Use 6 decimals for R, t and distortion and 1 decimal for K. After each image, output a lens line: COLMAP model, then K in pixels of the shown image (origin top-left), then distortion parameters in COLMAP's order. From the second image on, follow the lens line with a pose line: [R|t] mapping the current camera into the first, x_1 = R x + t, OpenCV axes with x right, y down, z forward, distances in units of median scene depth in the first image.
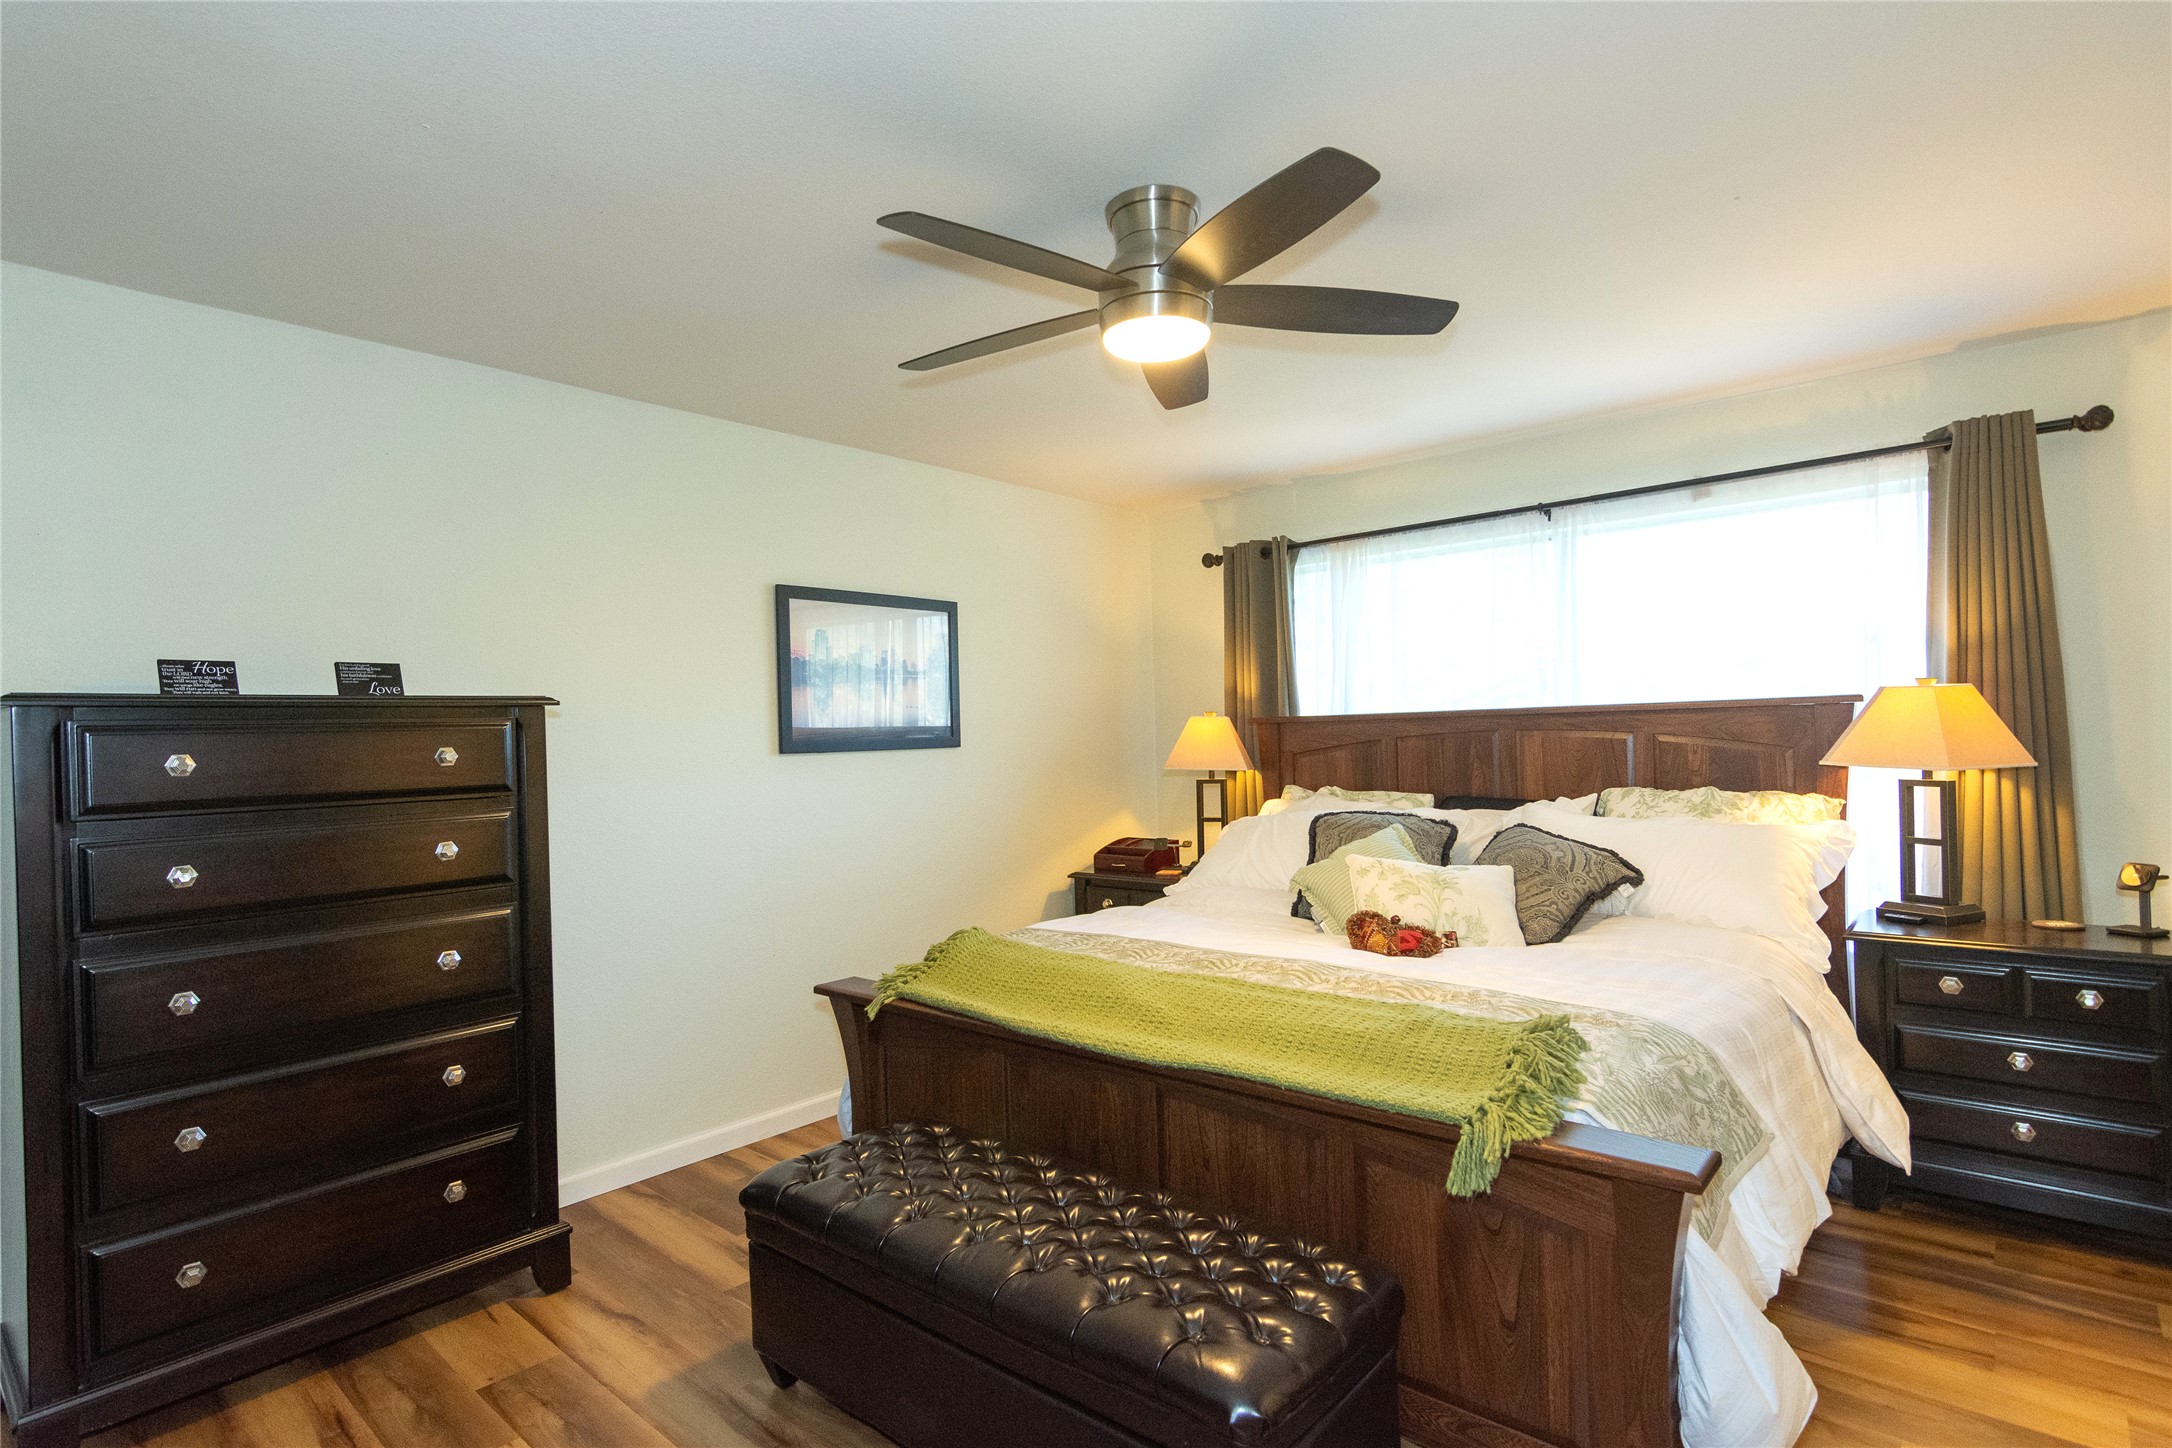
lens RADIAL K [[1096.2, 0, 1086.0], [0, 1096.2, 724.0], [0, 0, 1]] dist [-0.000786, 0.000414]
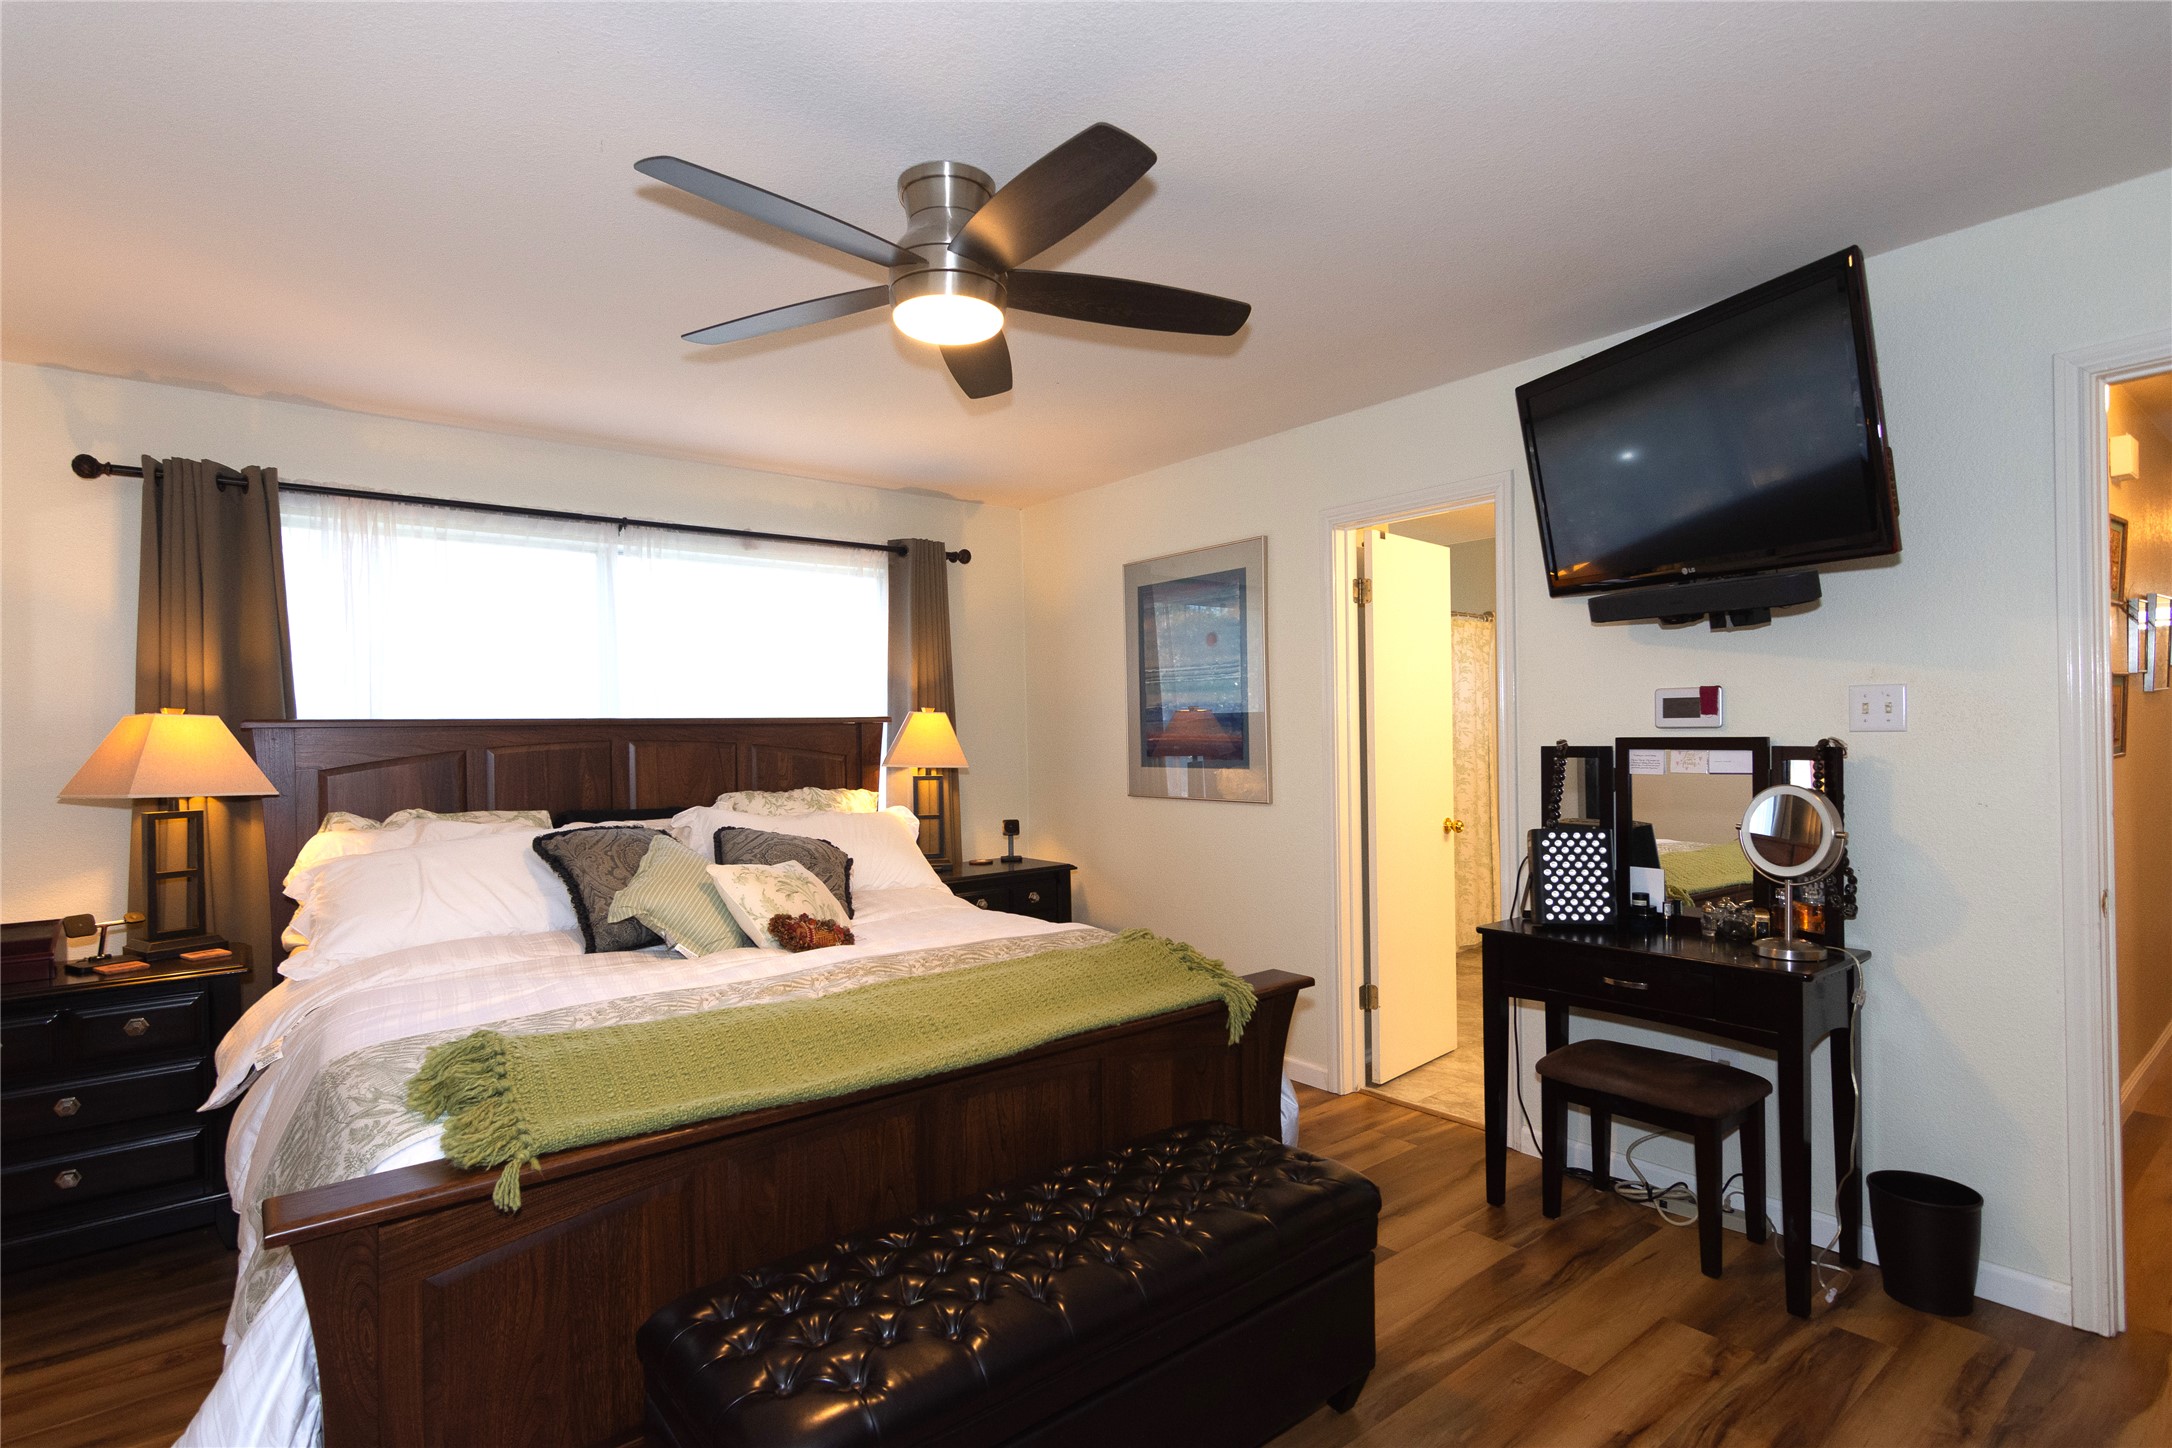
lens RADIAL K [[1061.8, 0, 1087.4], [0, 1061.8, 738.3], [0, 0, 1]] dist [-0.001819, 0.004993]
pose [[0.169249, 0.018983, 0.985390, -0.600910], [-0.001679, 0.999819, -0.018973, 0.025563], [-0.985572, 0.001556, 0.169250, 0.517691]]
